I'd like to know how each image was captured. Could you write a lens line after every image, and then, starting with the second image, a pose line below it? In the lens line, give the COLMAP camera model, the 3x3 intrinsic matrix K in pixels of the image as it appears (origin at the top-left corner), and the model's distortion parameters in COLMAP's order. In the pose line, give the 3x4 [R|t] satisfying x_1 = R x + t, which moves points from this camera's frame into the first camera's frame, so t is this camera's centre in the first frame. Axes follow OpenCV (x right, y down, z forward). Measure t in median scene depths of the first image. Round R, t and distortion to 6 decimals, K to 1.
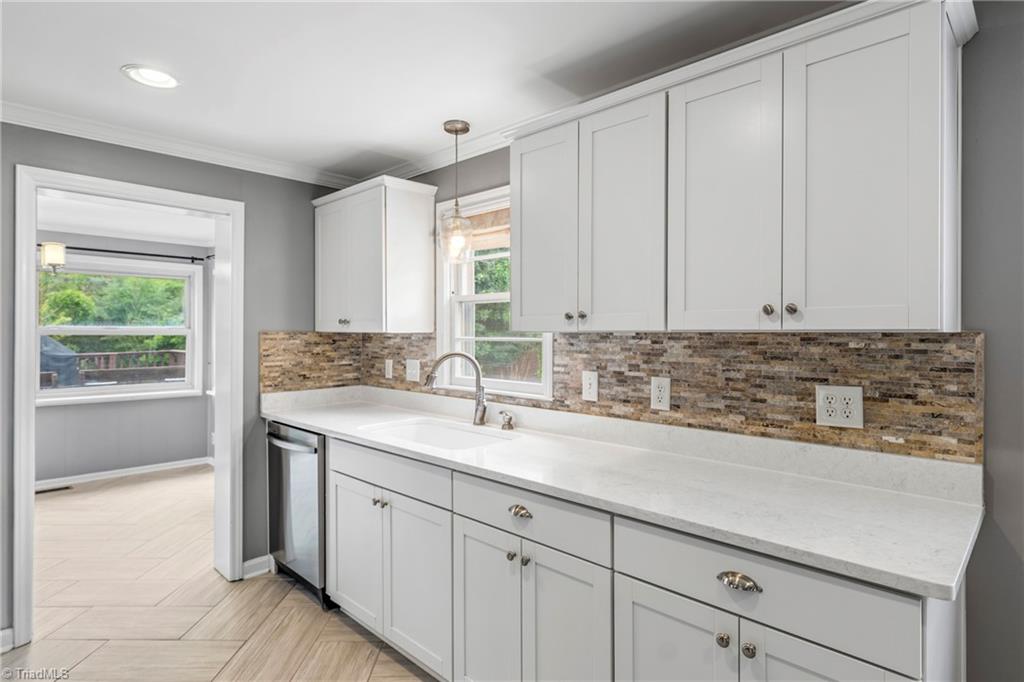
lens RADIAL K [[544.4, 0, 522.7], [0, 544.4, 336.1], [0, 0, 1]] dist [-0.000431, -0.000470]
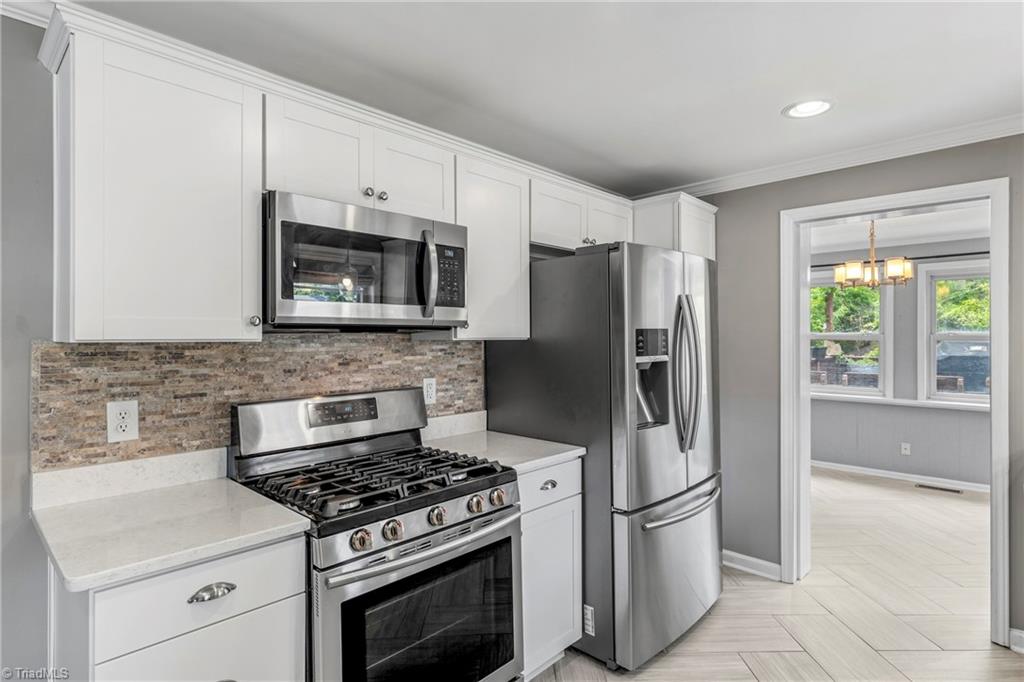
lens RADIAL K [[544.4, 0, 516.8], [0, 544.4, 337.9], [0, 0, 1]] dist [-0.000431, -0.000470]
pose [[0.000450, -0.000724, -1.000000, 0.289514], [-0.005878, 0.999982, -0.000726, -0.003604], [0.999983, 0.005879, 0.000446, 0.282425]]
